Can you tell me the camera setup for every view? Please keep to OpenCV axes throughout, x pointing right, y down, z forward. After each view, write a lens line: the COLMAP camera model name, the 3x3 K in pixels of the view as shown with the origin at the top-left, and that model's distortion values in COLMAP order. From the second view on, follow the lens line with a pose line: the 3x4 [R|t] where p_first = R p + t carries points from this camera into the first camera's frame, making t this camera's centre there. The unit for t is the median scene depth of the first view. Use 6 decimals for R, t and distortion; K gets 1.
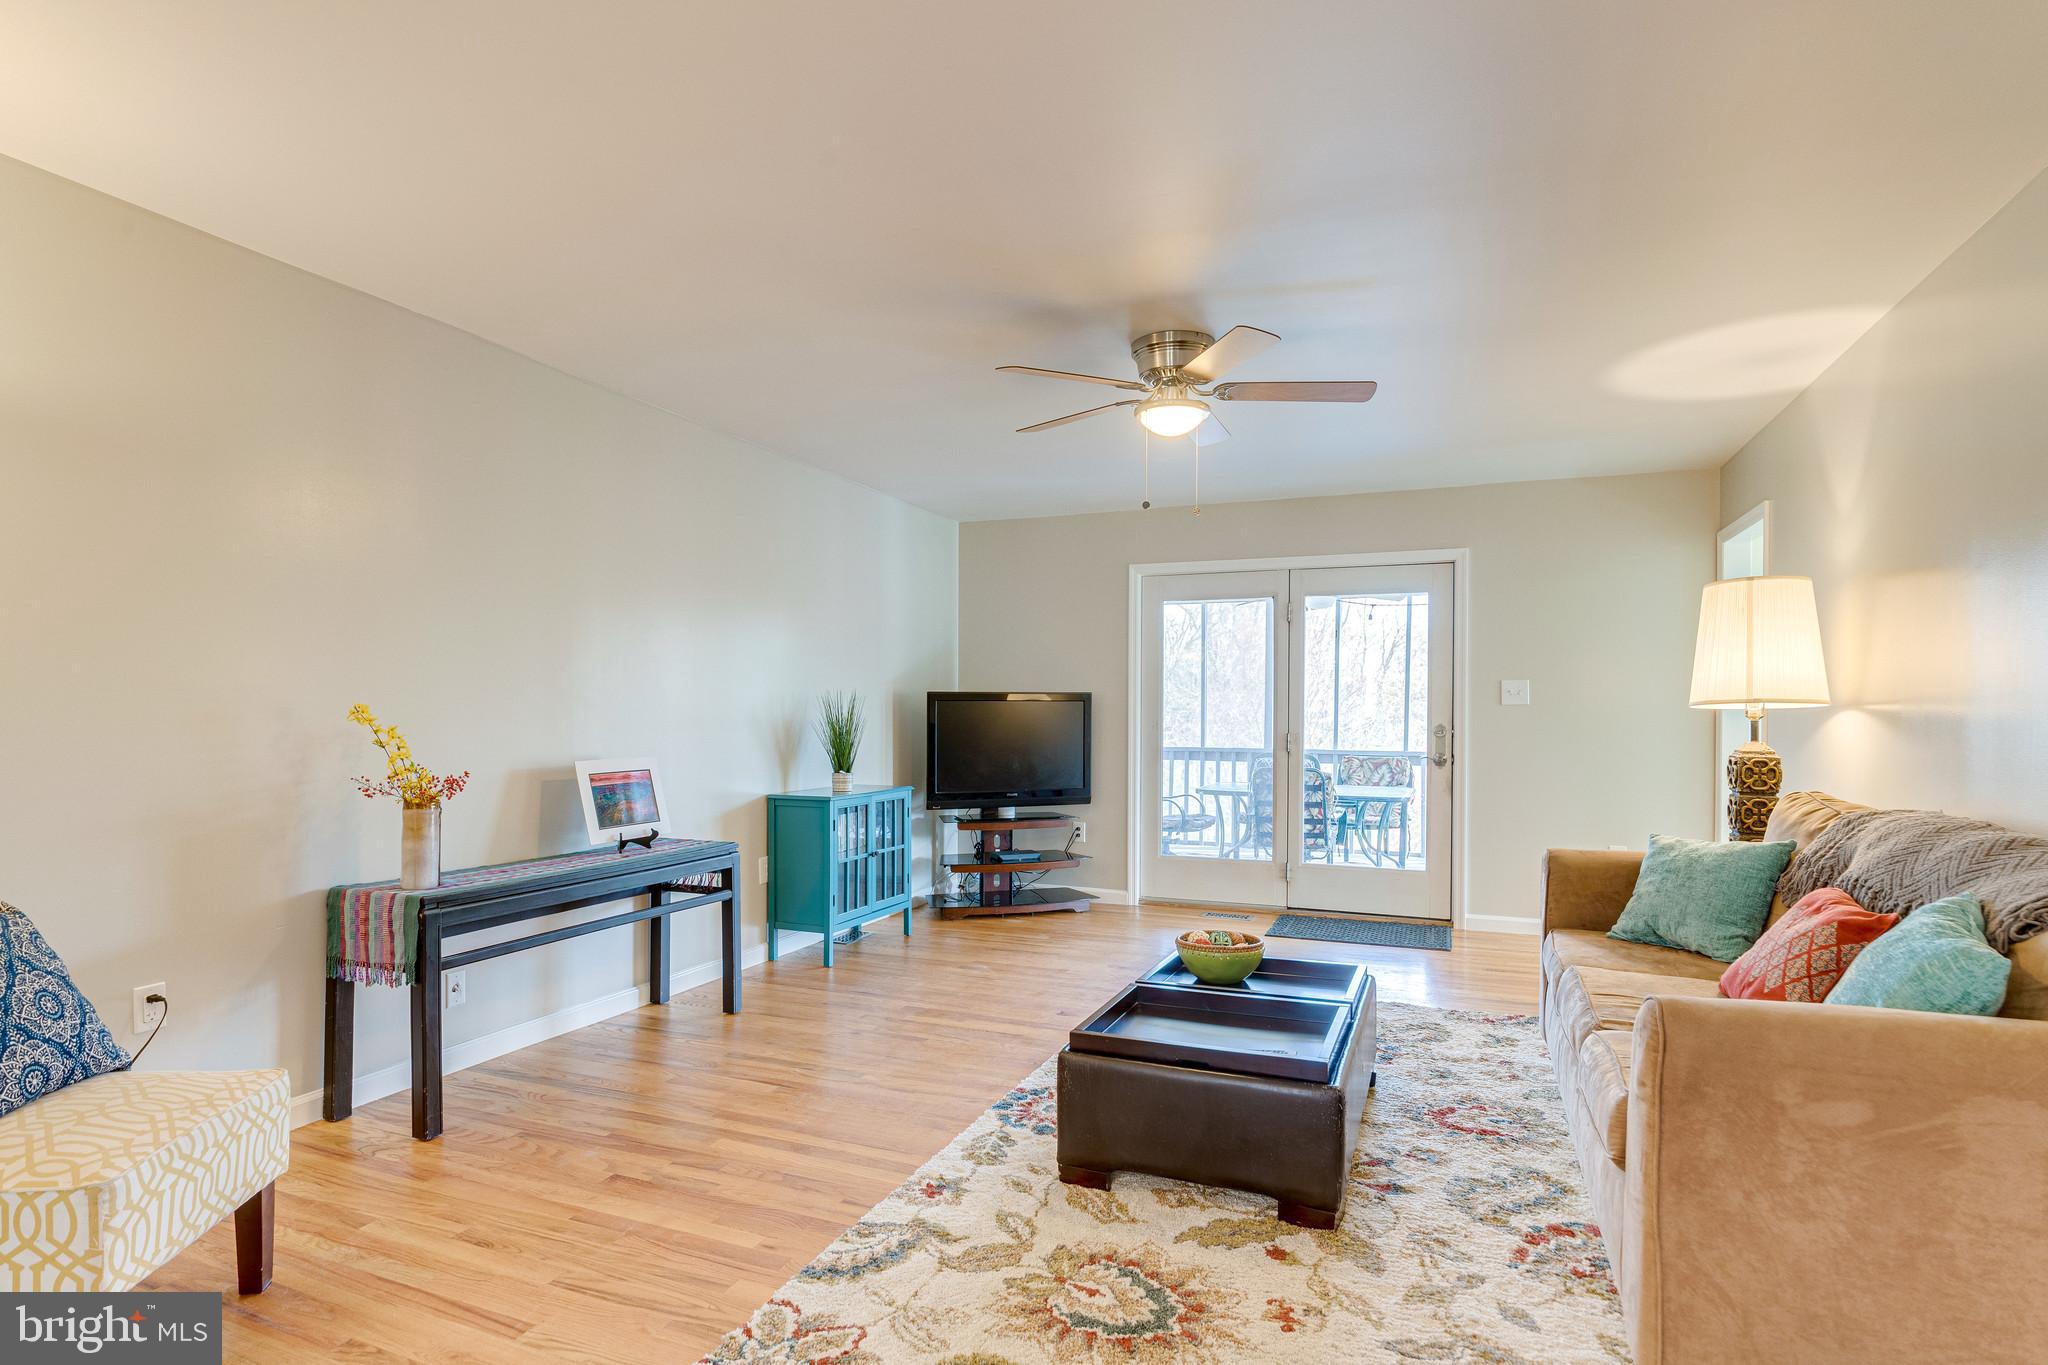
lens RADIAL K [[1025.8, 0, 1032.6], [0, 1025.8, 713.5], [0, 0, 1]] dist [0.000013, -0.000026]
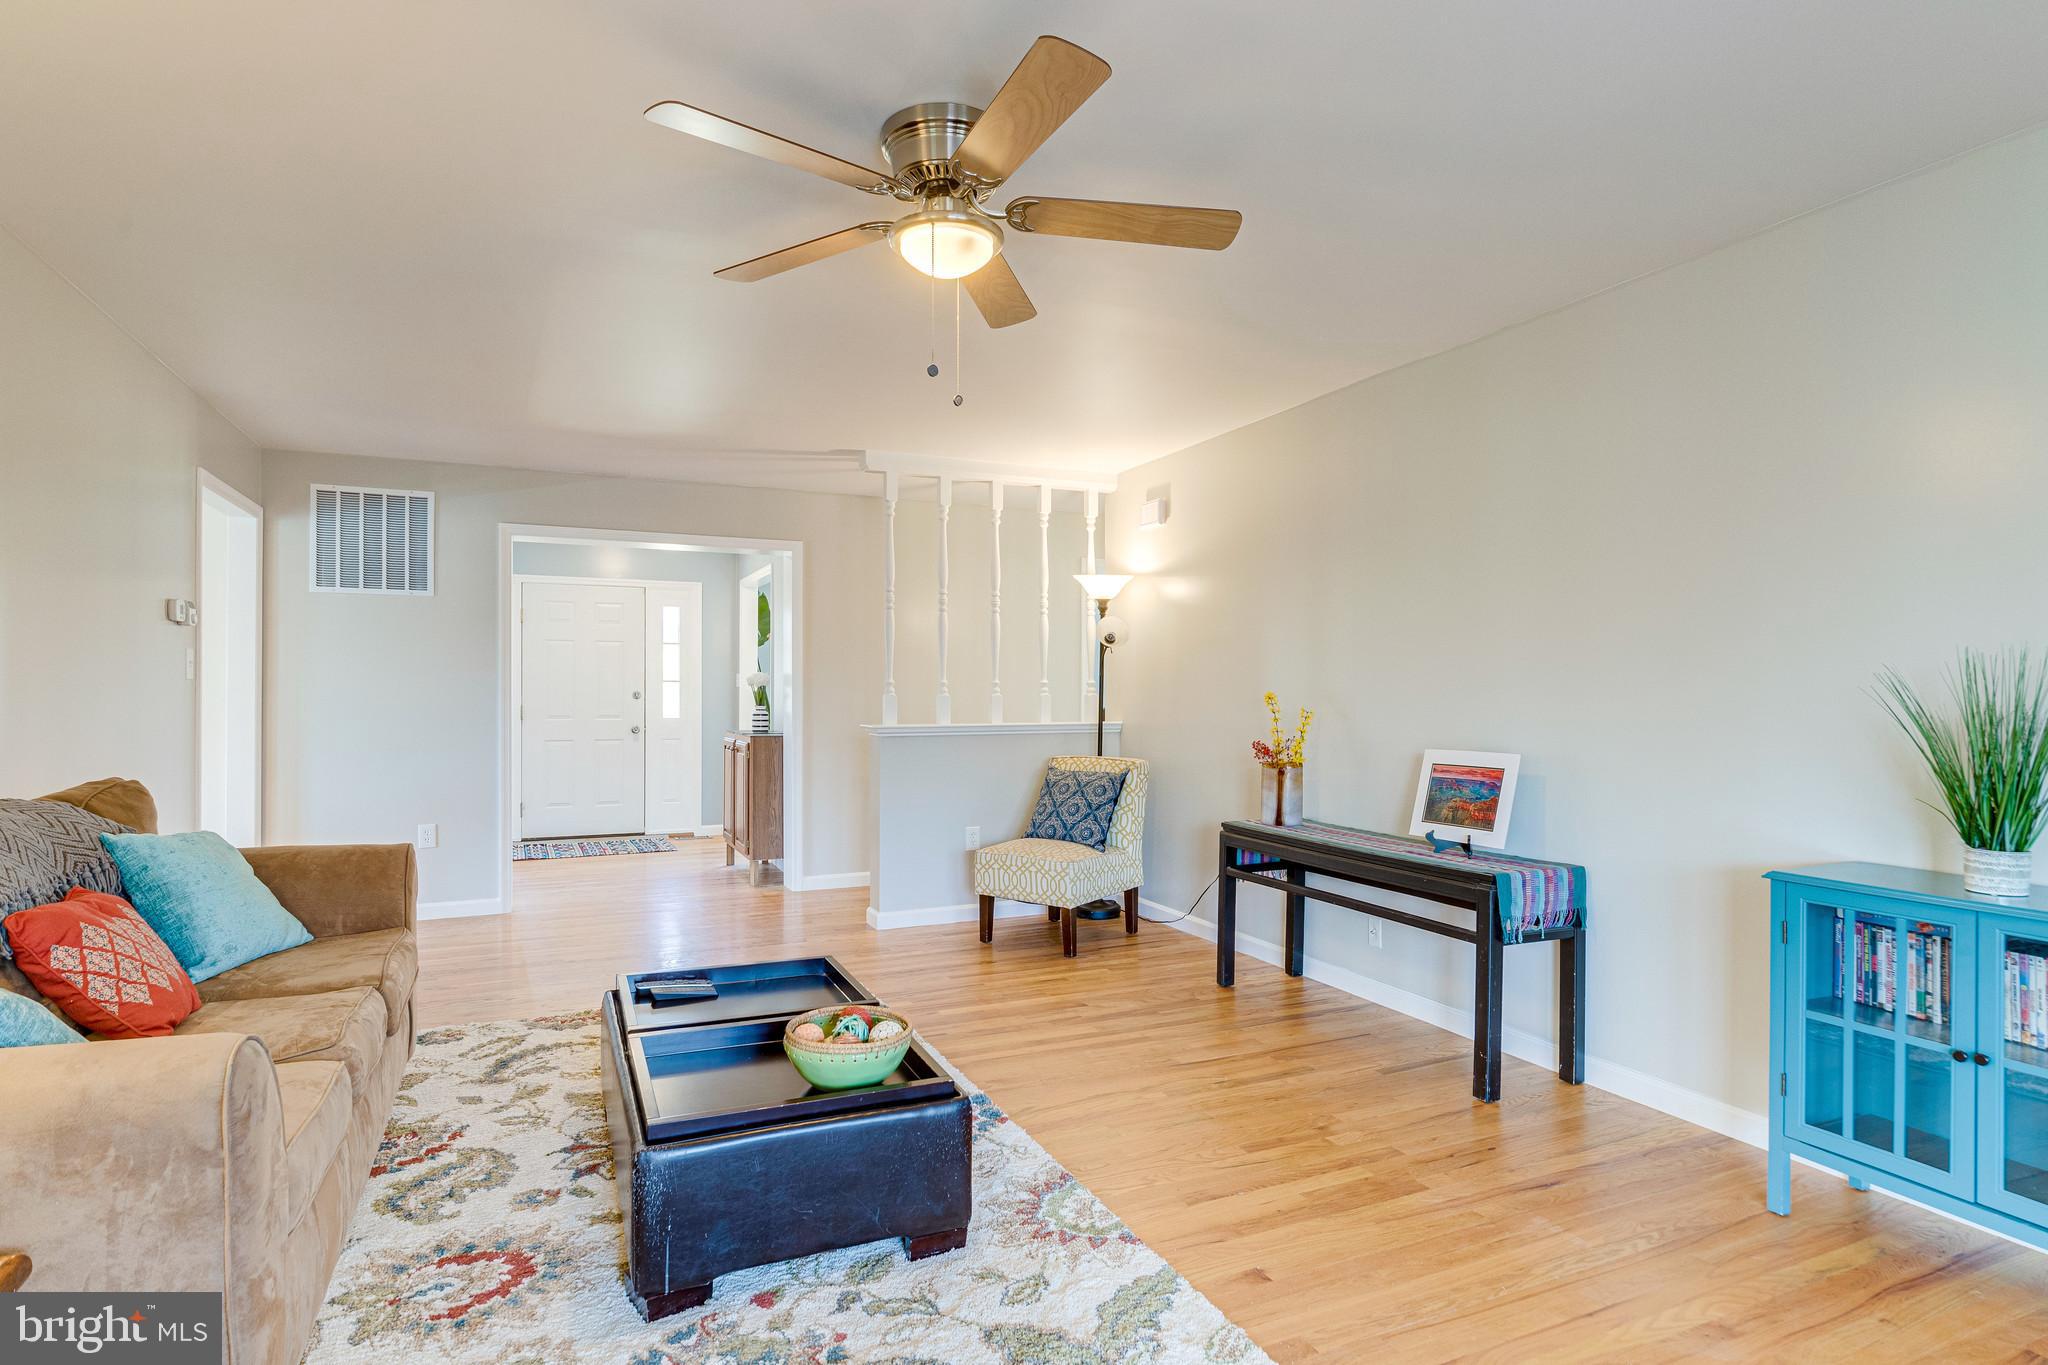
lens RADIAL K [[1042.2, 0, 1015.2], [0, 1042.2, 685.5], [0, 0, 1]] dist [0.000738, 0.000458]
pose [[-0.686479, -0.009017, -0.727093, 0.541165], [-0.005325, 0.999959, -0.007373, -0.005694], [0.727130, -0.001190, -0.686499, 1.367391]]
